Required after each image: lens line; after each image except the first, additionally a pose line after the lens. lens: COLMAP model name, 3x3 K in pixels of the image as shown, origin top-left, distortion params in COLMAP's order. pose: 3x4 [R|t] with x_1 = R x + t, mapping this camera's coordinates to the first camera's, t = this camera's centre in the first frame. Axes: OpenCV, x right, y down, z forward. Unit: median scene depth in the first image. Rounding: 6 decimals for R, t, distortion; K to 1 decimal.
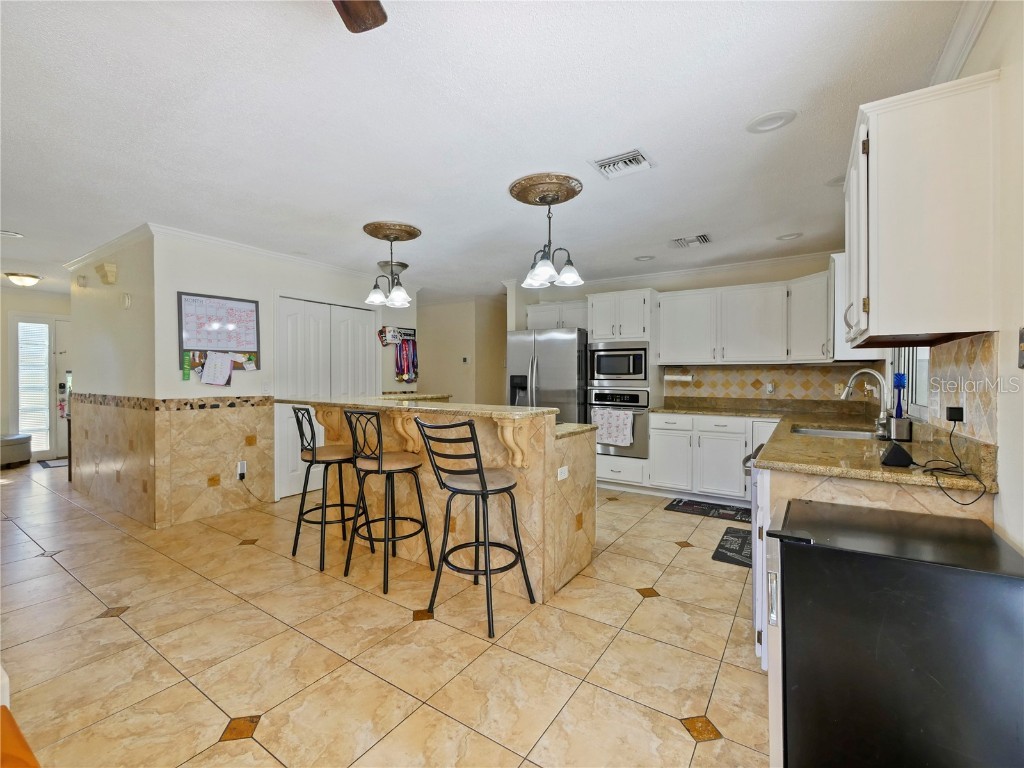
lens RADIAL K [[452.9, 0, 510.5], [0, 452.9, 377.7], [0, 0, 1]] dist [-0.002678, -0.000556]
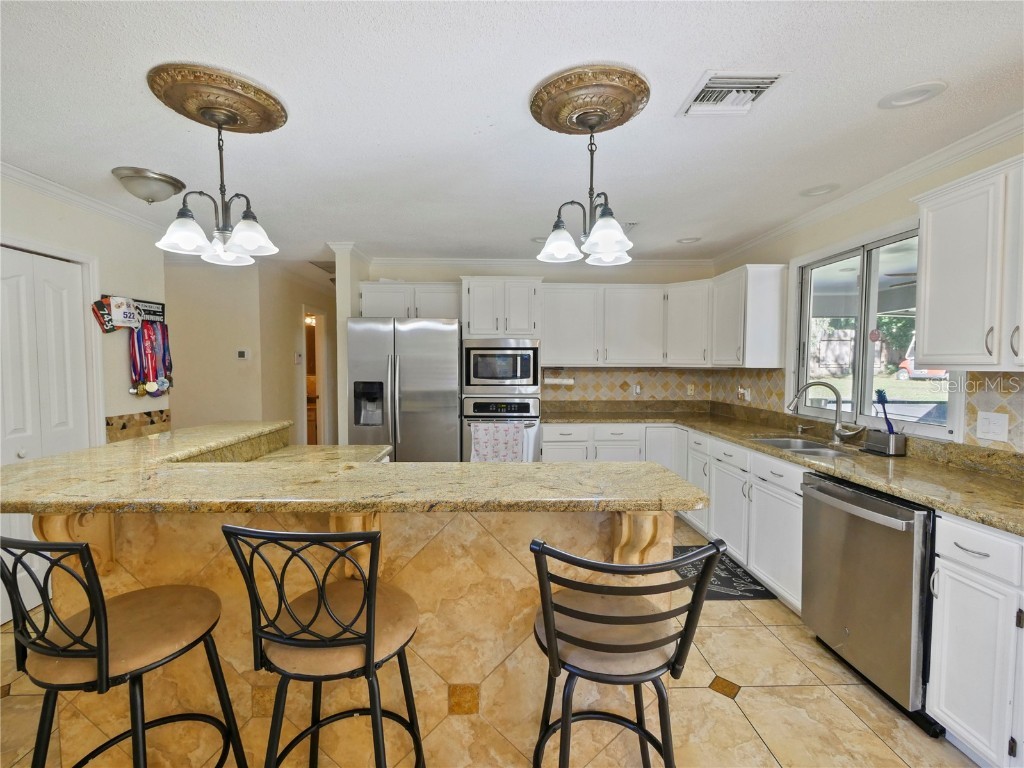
lens RADIAL K [[452.9, 0, 508.8], [0, 452.9, 380.6], [0, 0, 1]] dist [-0.002678, -0.000556]
pose [[0.818415, -0.026118, 0.574034, -0.246177], [0.001910, 0.999085, 0.042735, -0.043001], [-0.574624, -0.033879, 0.817716, 0.359324]]
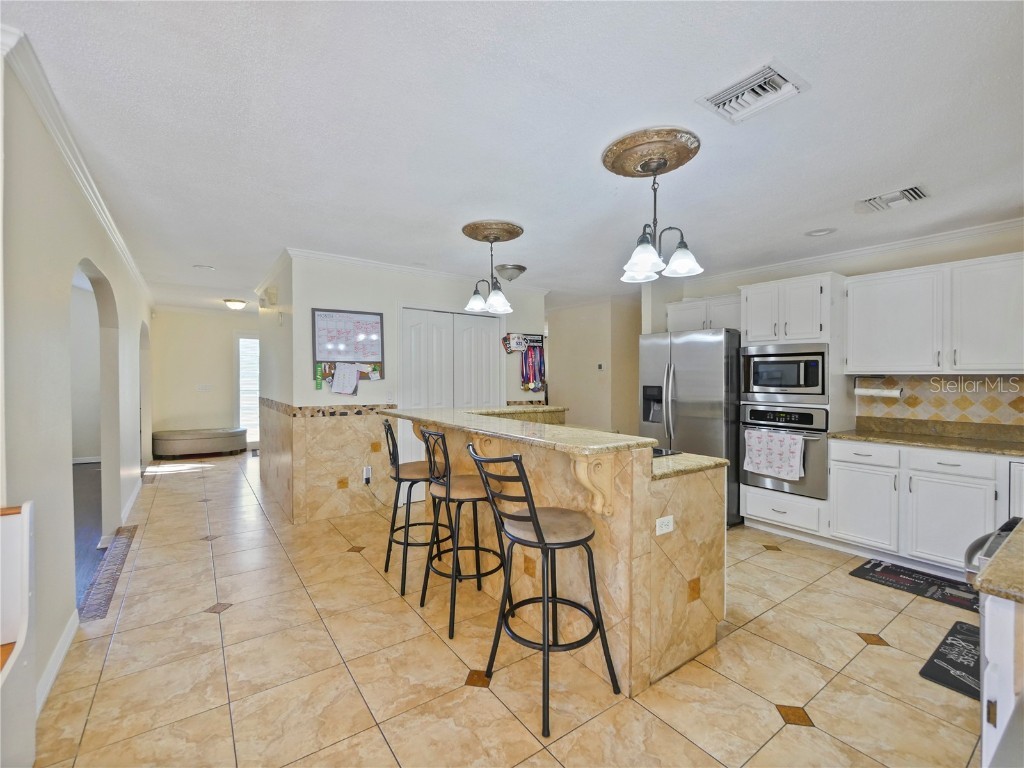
lens RADIAL K [[452.9, 0, 512.9], [0, 452.9, 377.8], [0, 0, 1]] dist [-0.002678, -0.000556]
pose [[0.935504, 0.004322, -0.353290, 0.087607], [-0.006494, 0.999967, -0.004962, -0.017030], [0.353256, 0.006936, 0.935501, 0.126281]]
